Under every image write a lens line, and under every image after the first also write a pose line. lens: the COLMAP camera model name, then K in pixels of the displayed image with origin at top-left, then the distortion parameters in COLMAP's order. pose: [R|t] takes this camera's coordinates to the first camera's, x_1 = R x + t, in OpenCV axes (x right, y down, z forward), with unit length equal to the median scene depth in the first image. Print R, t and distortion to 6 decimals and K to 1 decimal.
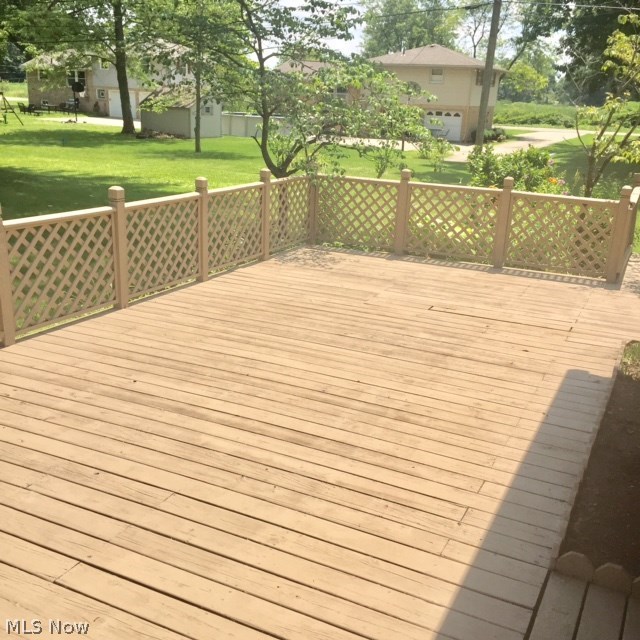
lens RADIAL K [[727.5, 0, 320.0], [0, 727.5, 320.0], [0, 0, 1]] dist [0.054116, -0.030372]
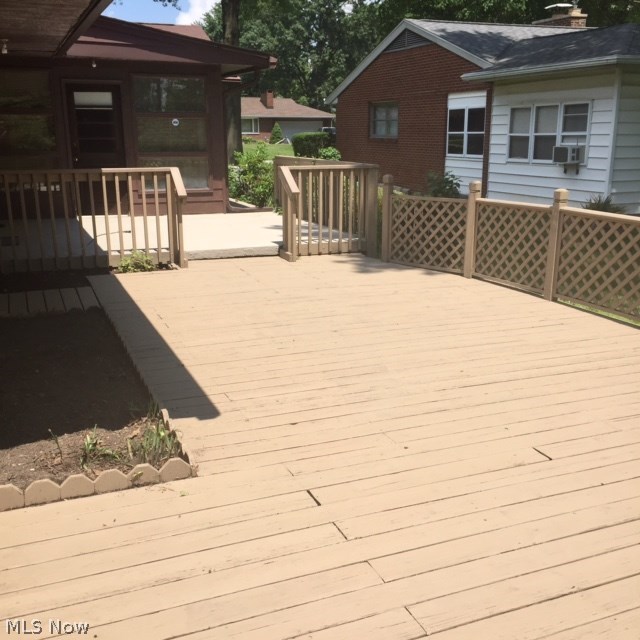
lens RADIAL K [[727.5, 0, 320.0], [0, 727.5, 320.0], [0, 0, 1]] dist [0.054116, -0.030372]
pose [[-0.666534, 0.146173, -0.731003, 0.792693], [-0.233381, 0.890380, 0.390842, -0.339403], [0.708001, 0.431112, -0.559354, 1.414282]]
